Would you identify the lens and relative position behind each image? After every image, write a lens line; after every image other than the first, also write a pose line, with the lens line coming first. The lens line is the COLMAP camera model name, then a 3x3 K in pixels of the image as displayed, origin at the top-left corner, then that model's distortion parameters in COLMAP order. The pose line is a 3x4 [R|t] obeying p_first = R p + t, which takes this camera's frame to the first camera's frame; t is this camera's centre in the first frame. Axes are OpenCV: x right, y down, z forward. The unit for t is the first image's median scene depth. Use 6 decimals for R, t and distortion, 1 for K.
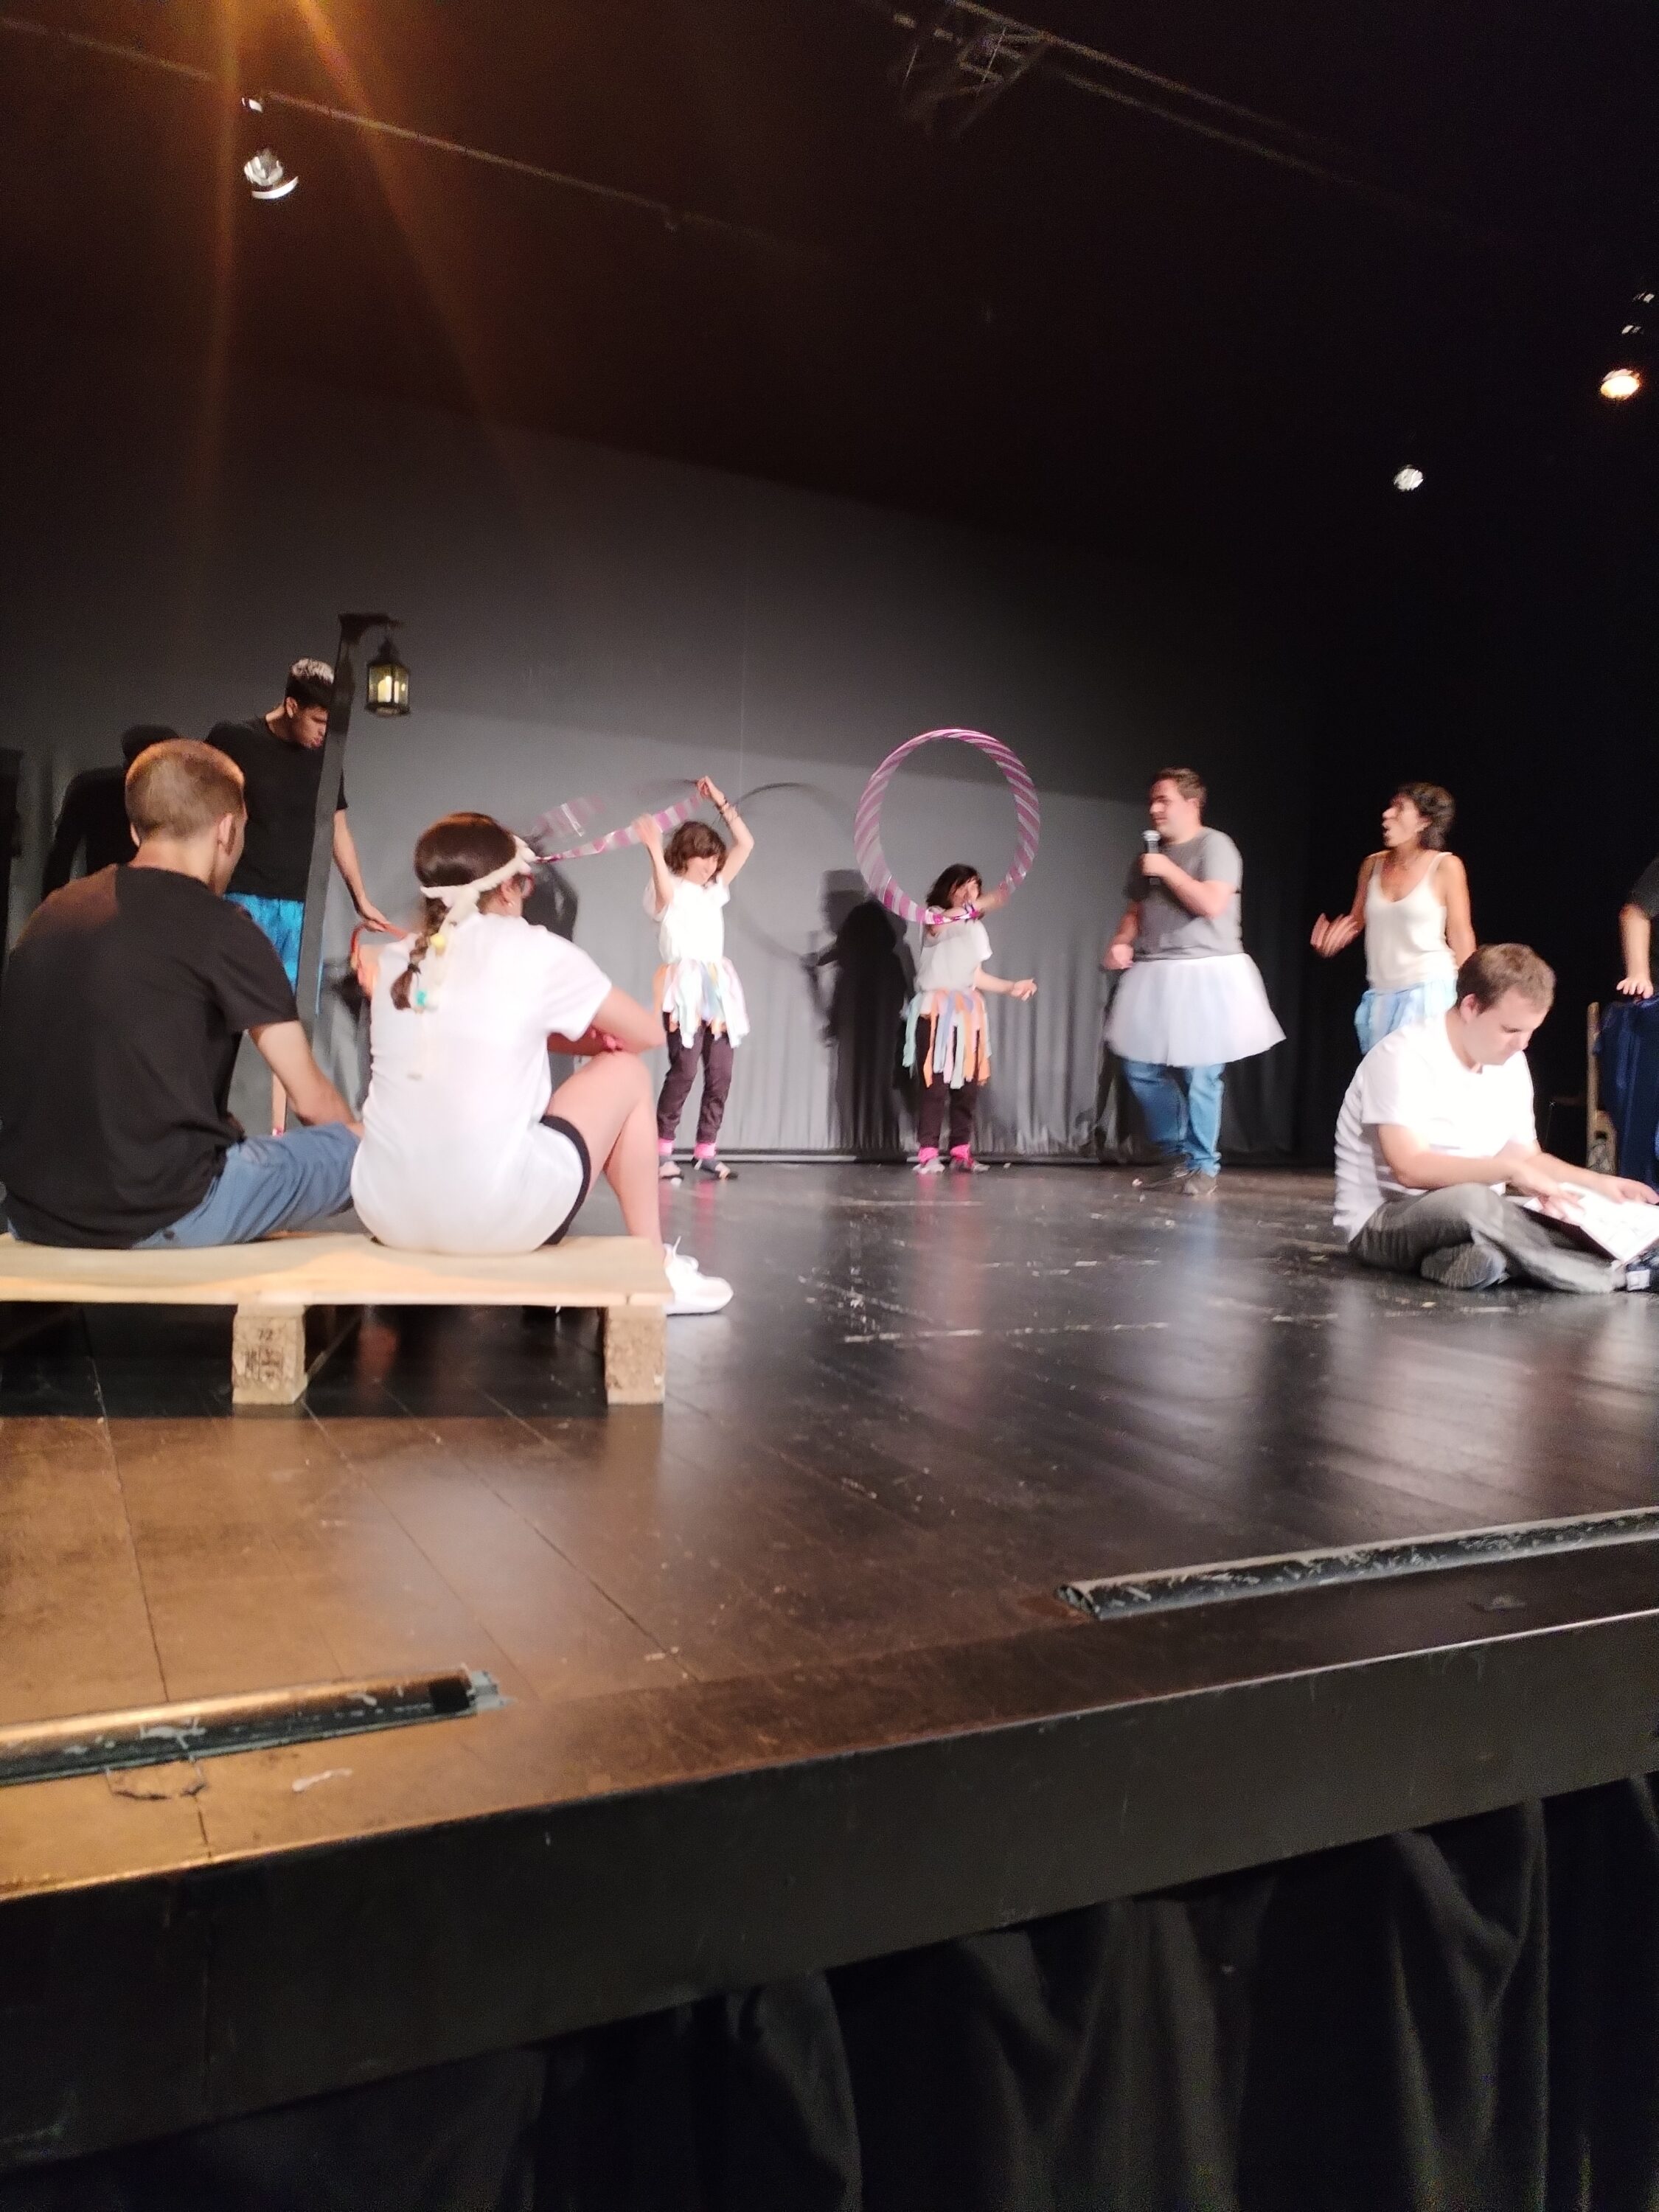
lens RADIAL K [[1646.6, 0, 832.7], [0, 1646.6, 1115.5], [0, 0, 1]] dist [0.016022, 0.004923]
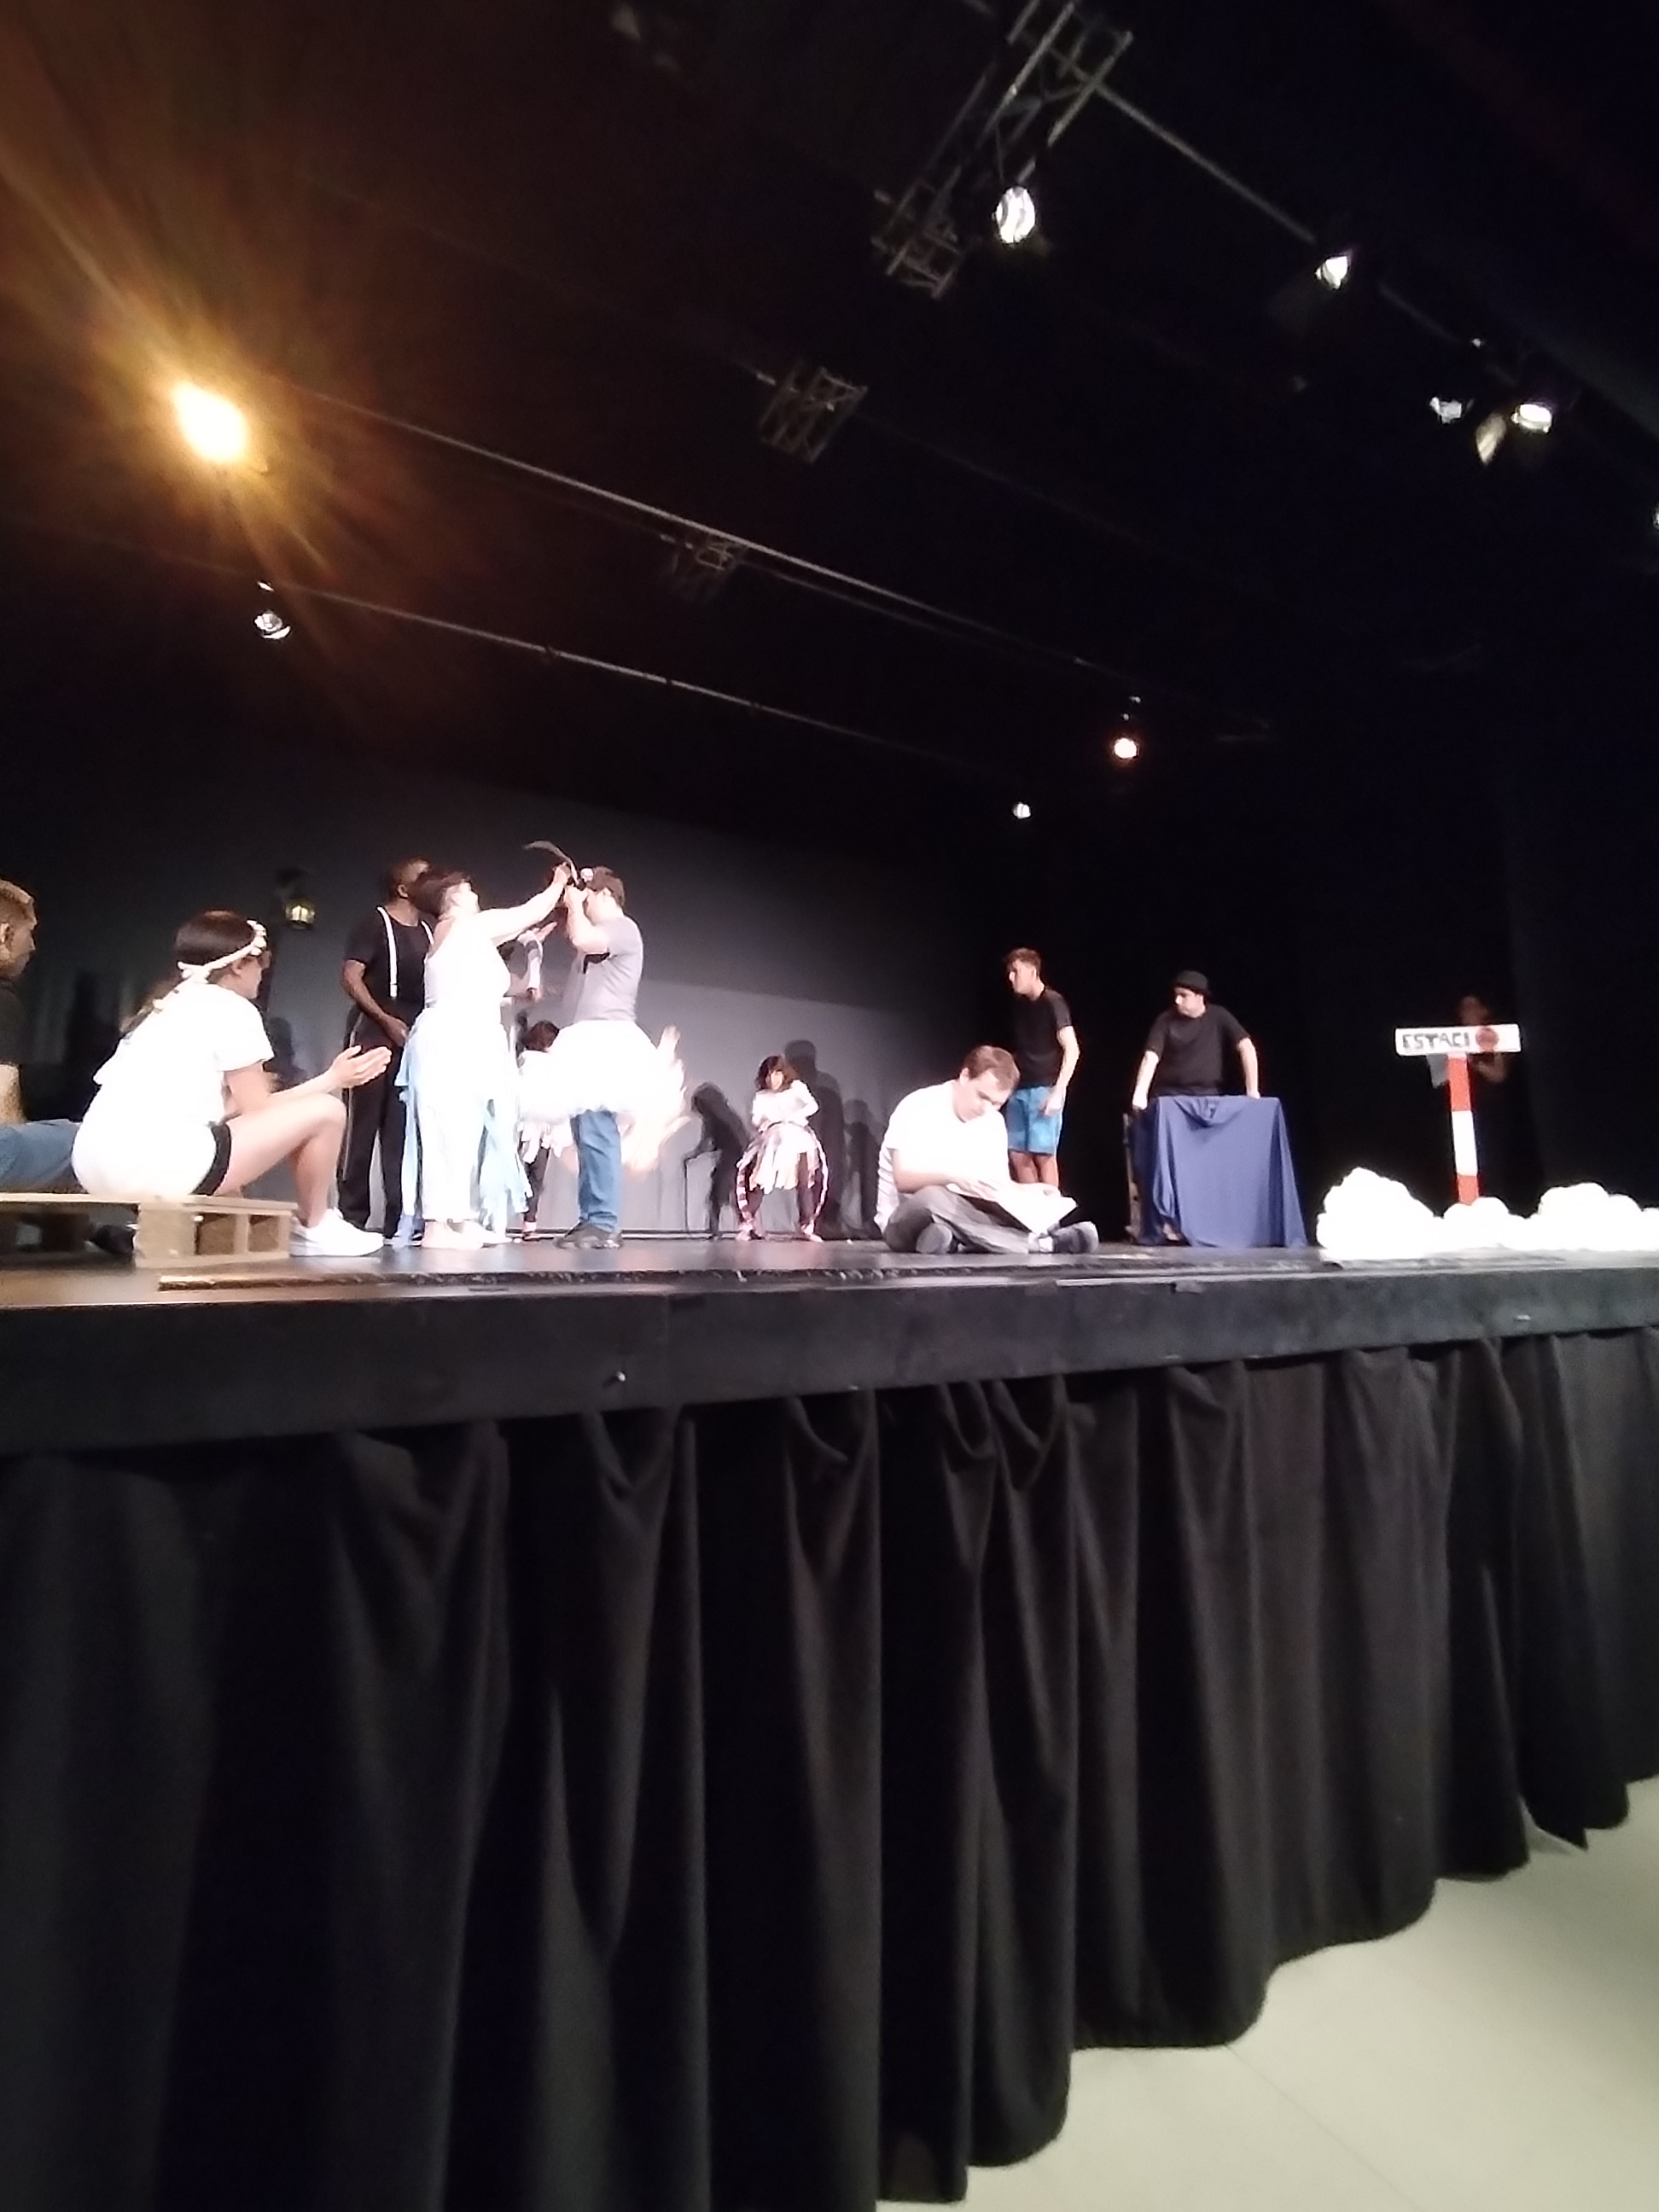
lens RADIAL K [[1069.0, 0, 829.5], [0, 1069.0, 1106.0], [0, 0, 1]] dist [-0.001179, -0.000114]
pose [[0.999058, -0.022816, 0.036915, 0.254382], [0.027950, 0.989015, -0.145146, 0.108897], [-0.033198, 0.146041, 0.988721, 0.023927]]
